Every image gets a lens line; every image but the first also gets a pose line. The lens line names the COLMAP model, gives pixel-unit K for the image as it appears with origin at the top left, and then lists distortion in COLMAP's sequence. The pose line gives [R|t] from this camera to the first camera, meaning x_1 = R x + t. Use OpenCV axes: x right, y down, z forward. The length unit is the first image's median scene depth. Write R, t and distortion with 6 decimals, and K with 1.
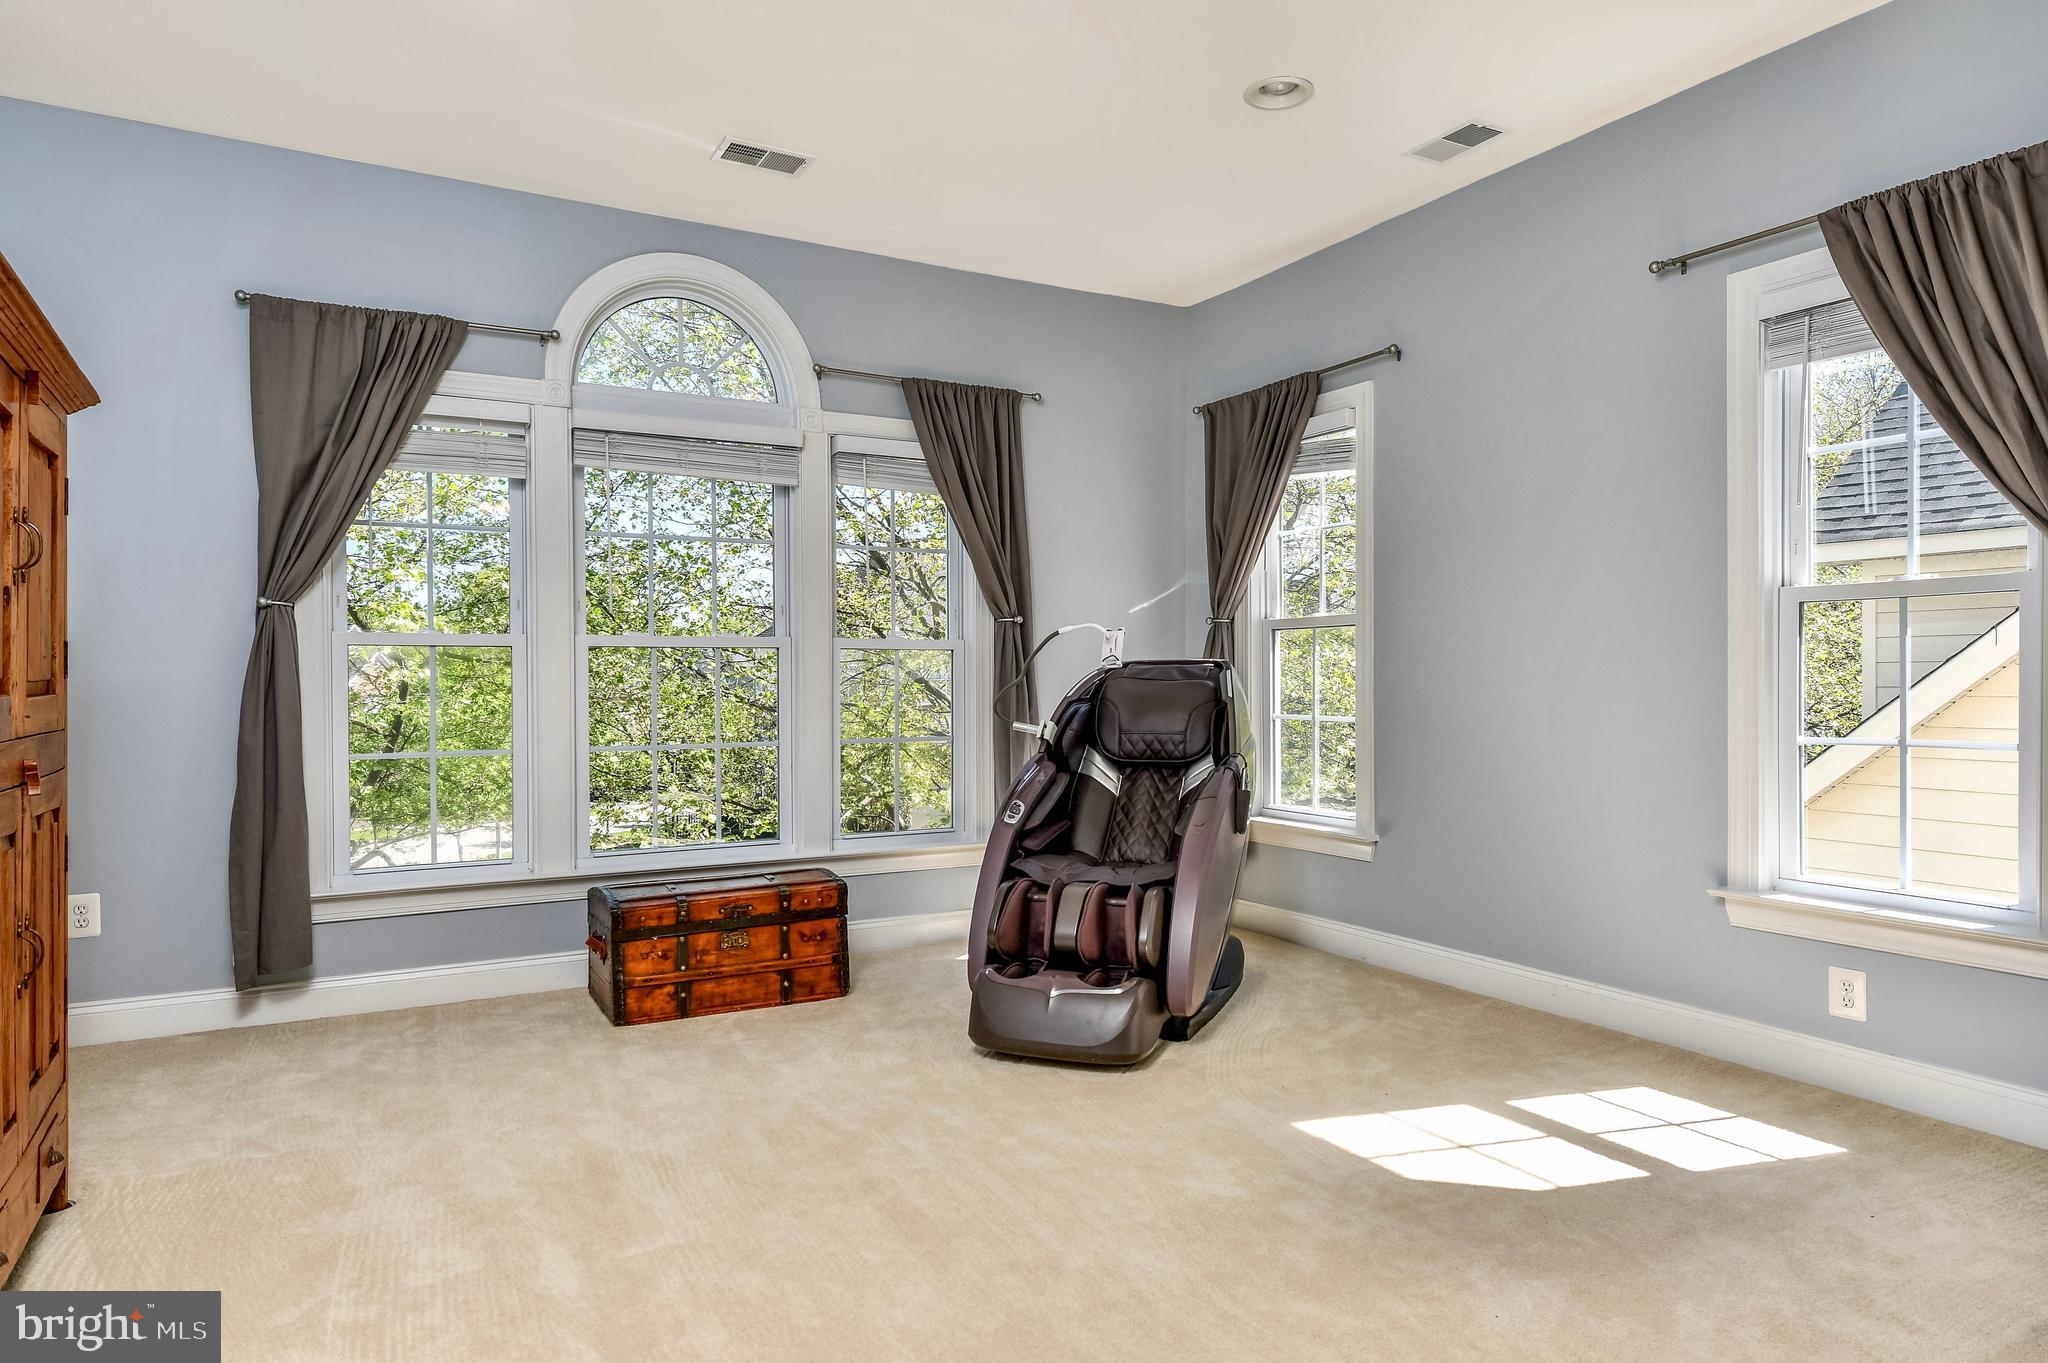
lens RADIAL K [[1247.1, 0, 1003.2], [0, 1247.1, 678.8], [0, 0, 1]] dist [0.005441, -0.004059]
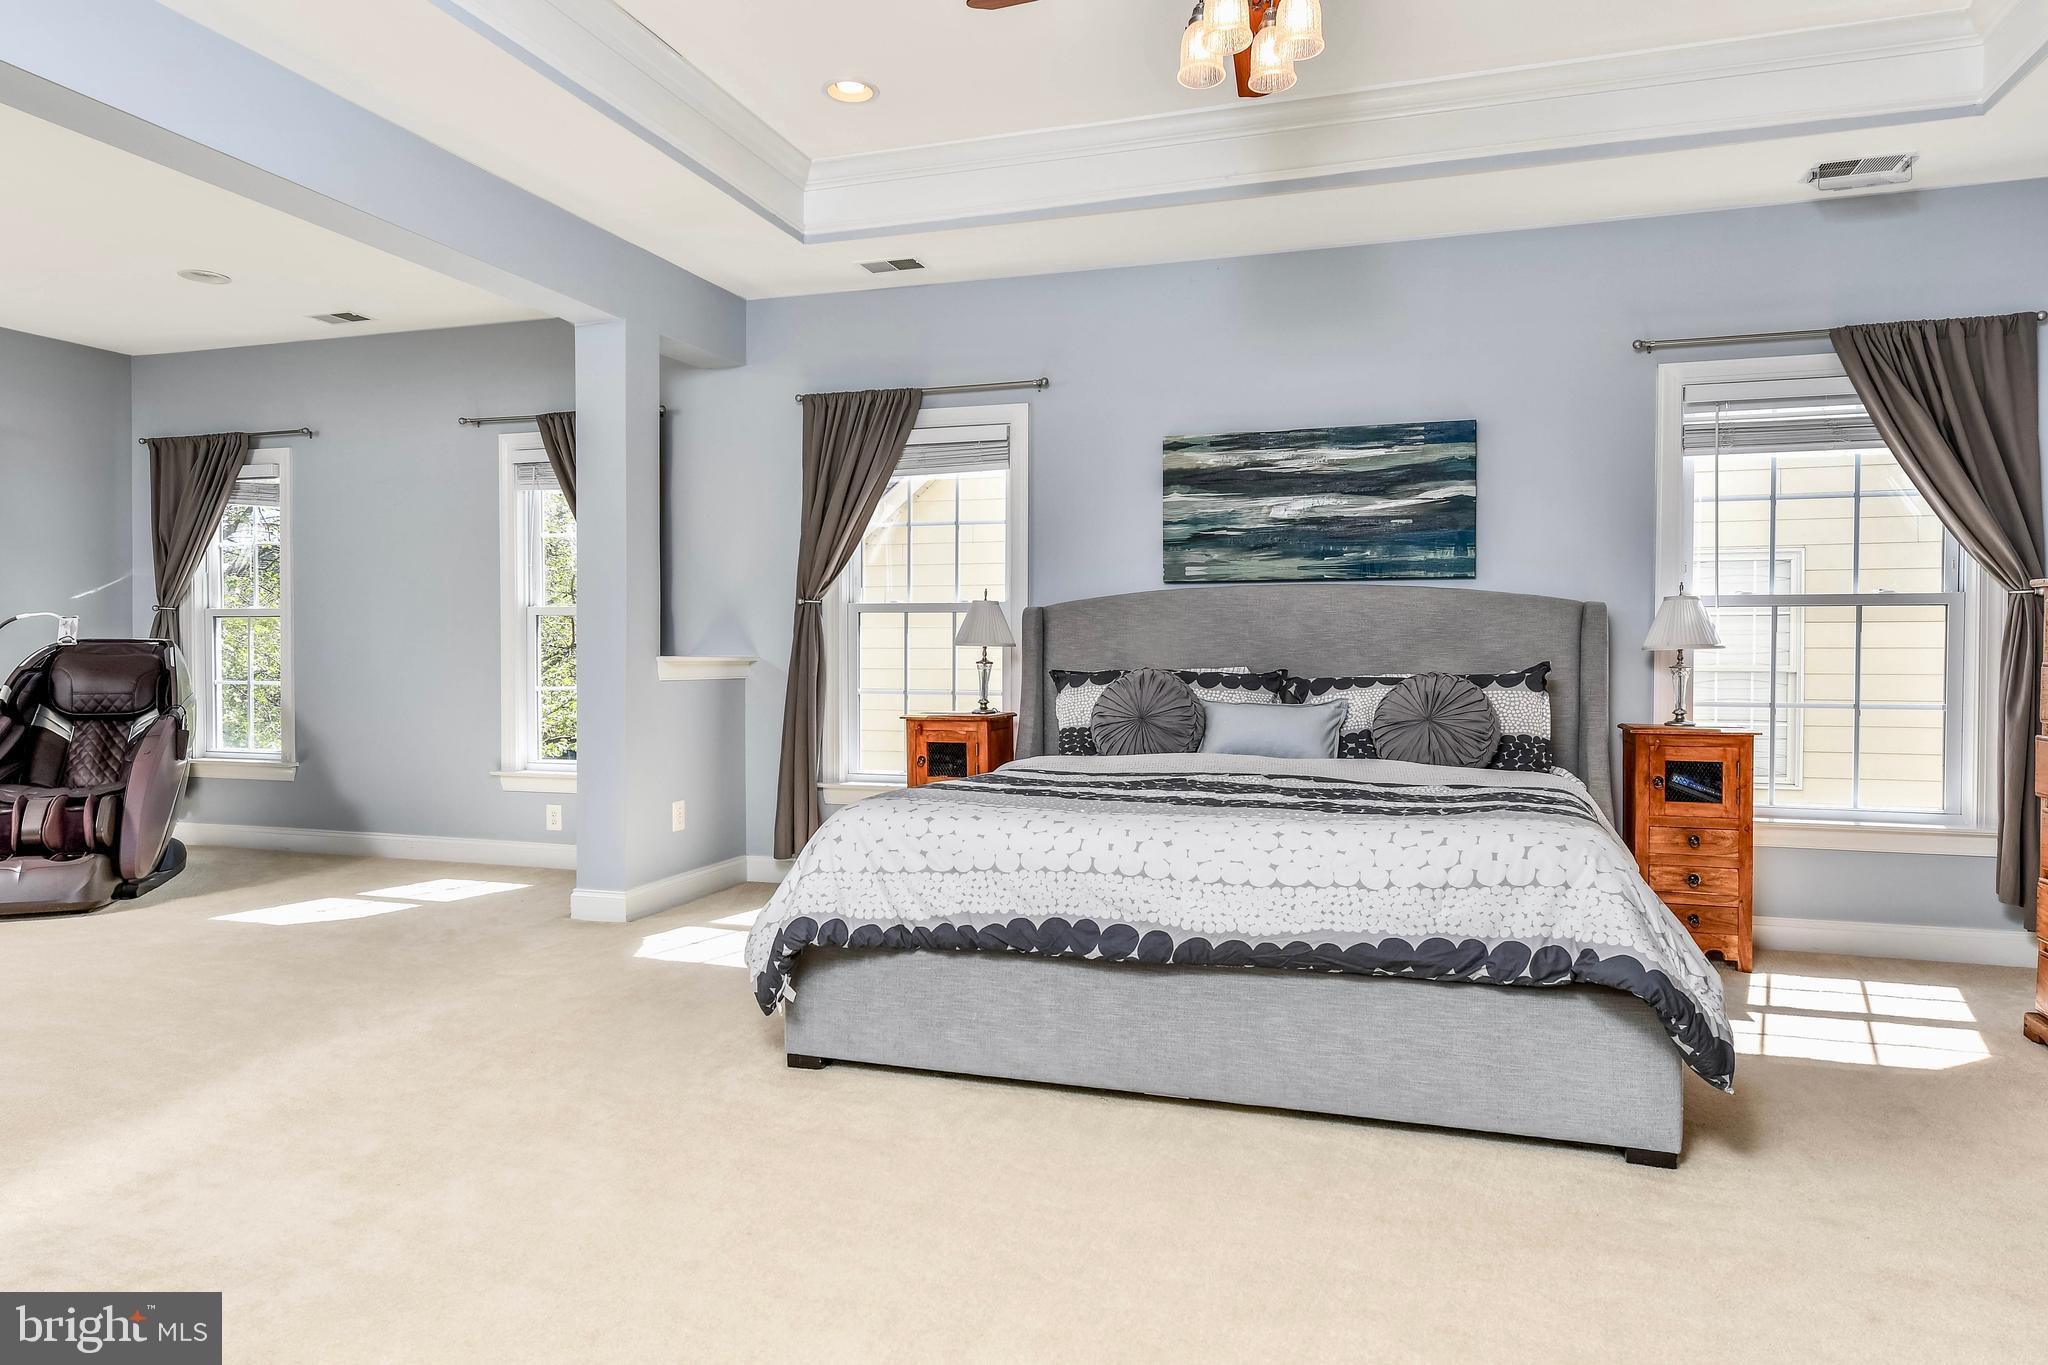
lens RADIAL K [[1251.5, 0, 1048.9], [0, 1251.5, 673.4], [0, 0, 1]] dist [0.006586, 0.002581]
pose [[0.713015, -0.005073, 0.701130, -0.105531], [-0.003891, 0.999930, 0.011192, 0.002506], [-0.701138, -0.010709, 0.712945, -0.695434]]
